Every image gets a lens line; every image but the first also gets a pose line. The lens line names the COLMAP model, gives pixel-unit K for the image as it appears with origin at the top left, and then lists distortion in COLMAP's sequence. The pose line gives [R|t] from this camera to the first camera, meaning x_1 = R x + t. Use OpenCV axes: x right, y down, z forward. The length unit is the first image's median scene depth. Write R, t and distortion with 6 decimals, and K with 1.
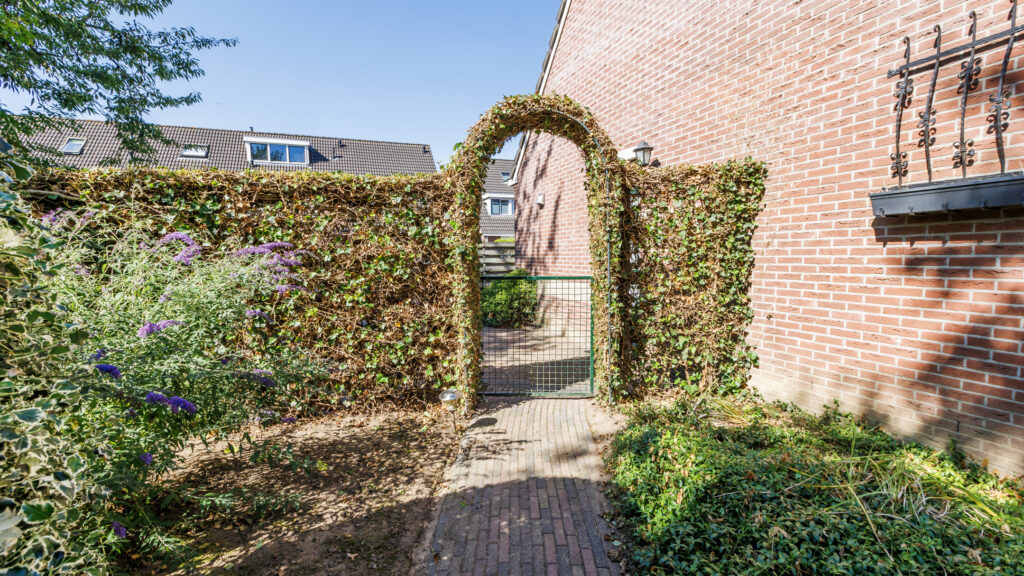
lens RADIAL K [[465.1, 0, 511.0], [0, 465.1, 291.4], [0, 0, 1]] dist [-0.010397, 0.000443]
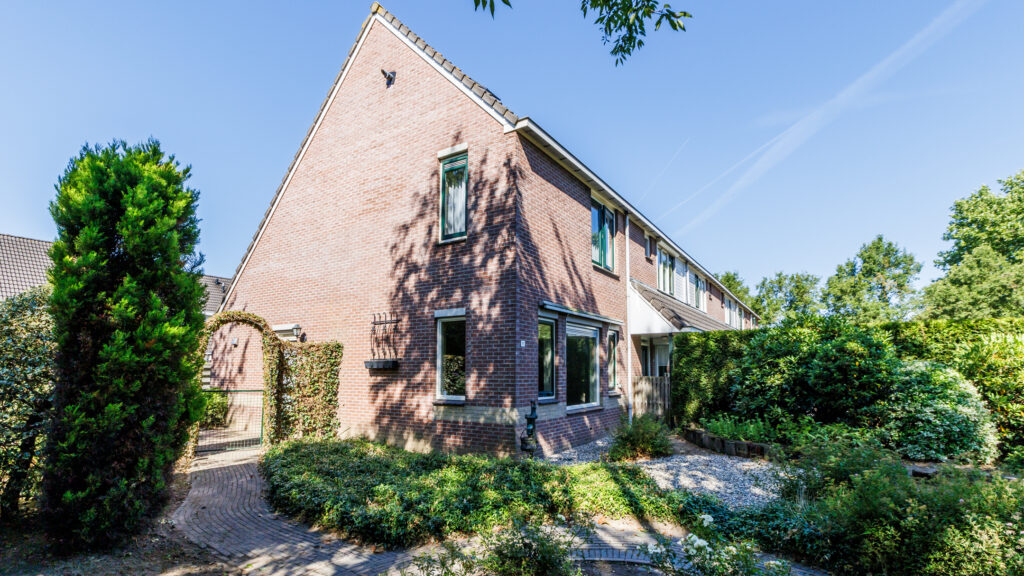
lens RADIAL K [[465.1, 0, 528.1], [0, 465.1, 328.8], [0, 0, 1]] dist [-0.010397, 0.000443]
pose [[0.795555, 0.062465, 0.602652, -0.169791], [0.037398, 0.987712, -0.151745, 0.062511], [-0.604726, 0.143259, 0.783444, -1.526275]]
